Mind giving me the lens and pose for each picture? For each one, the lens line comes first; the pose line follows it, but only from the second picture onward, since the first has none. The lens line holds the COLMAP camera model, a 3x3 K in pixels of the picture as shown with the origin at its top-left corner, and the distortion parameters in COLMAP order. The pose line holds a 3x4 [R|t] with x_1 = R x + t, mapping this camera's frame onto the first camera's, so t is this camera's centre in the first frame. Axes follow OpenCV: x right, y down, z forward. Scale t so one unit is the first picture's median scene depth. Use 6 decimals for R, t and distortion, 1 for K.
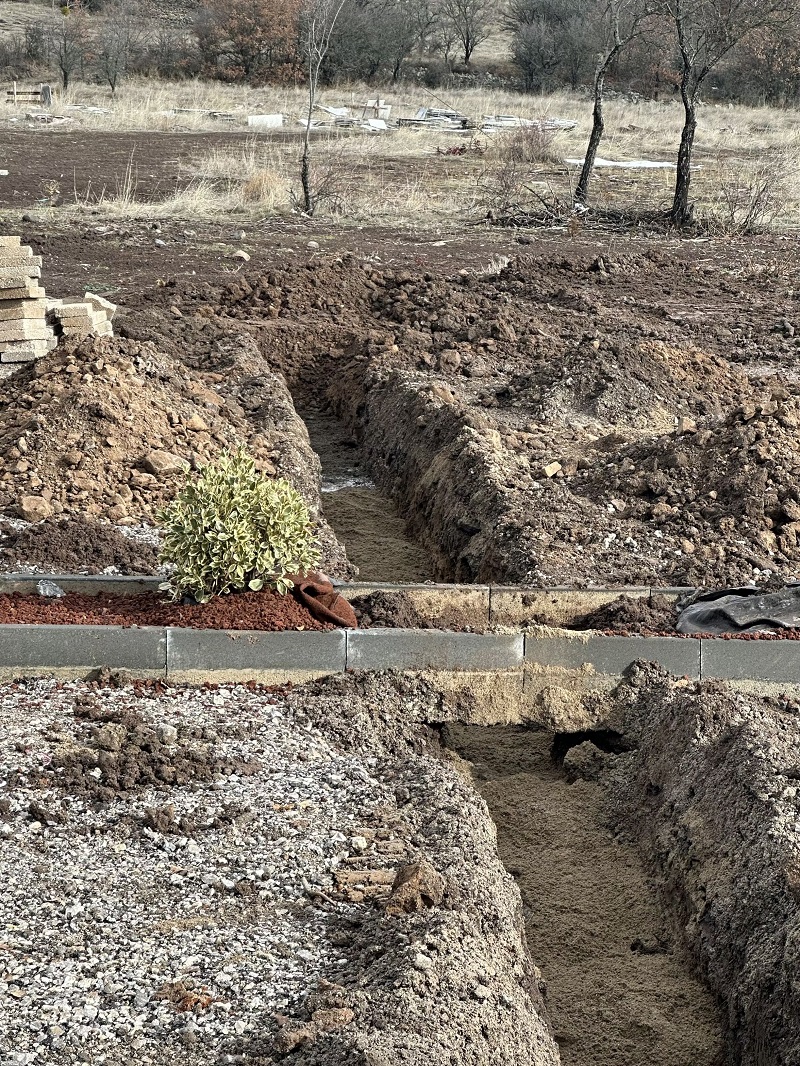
lens RADIAL K [[2897.1, 0, 400.1], [0, 2897.1, 533.1], [0, 0, 1]] dist [0.143159, 0.000000]
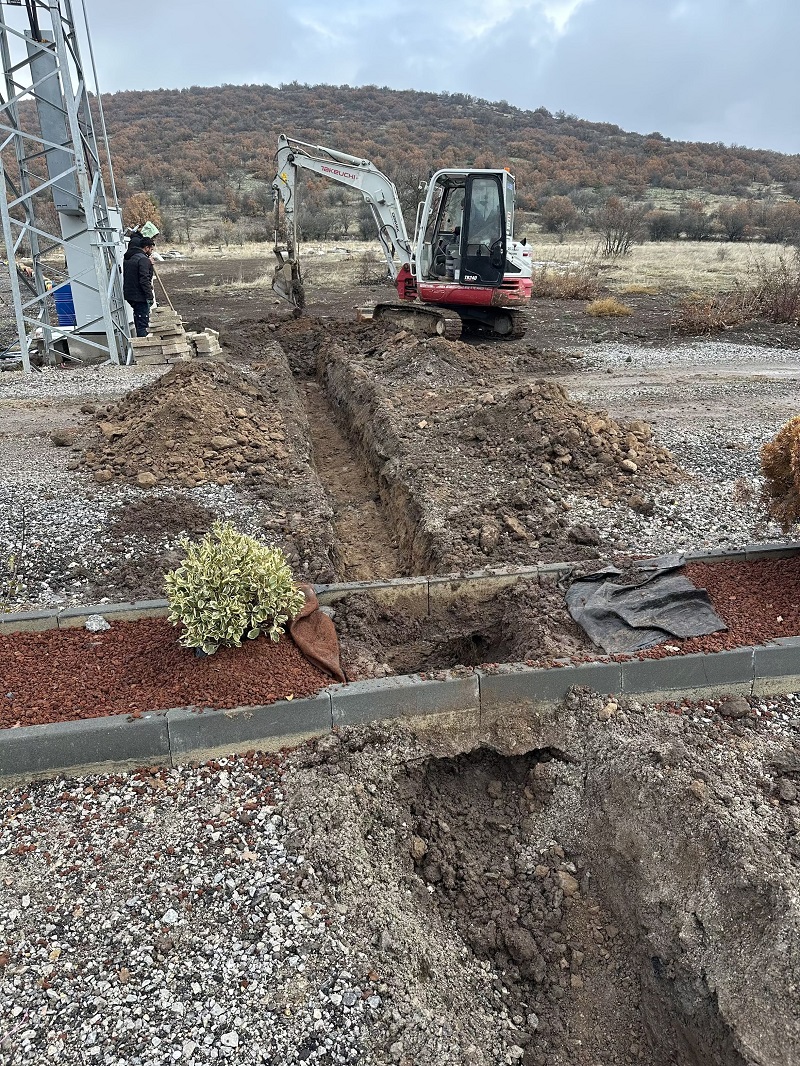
lens RADIAL K [[754.9, 0, 396.7], [0, 754.9, 530.5], [0, 0, 1]] dist [0.059522, -0.004069]
pose [[0.995268, -0.073286, 0.063810, -0.003924], [0.058266, 0.975600, 0.211684, -0.054652], [-0.077767, -0.206965, 0.975253, 0.422774]]
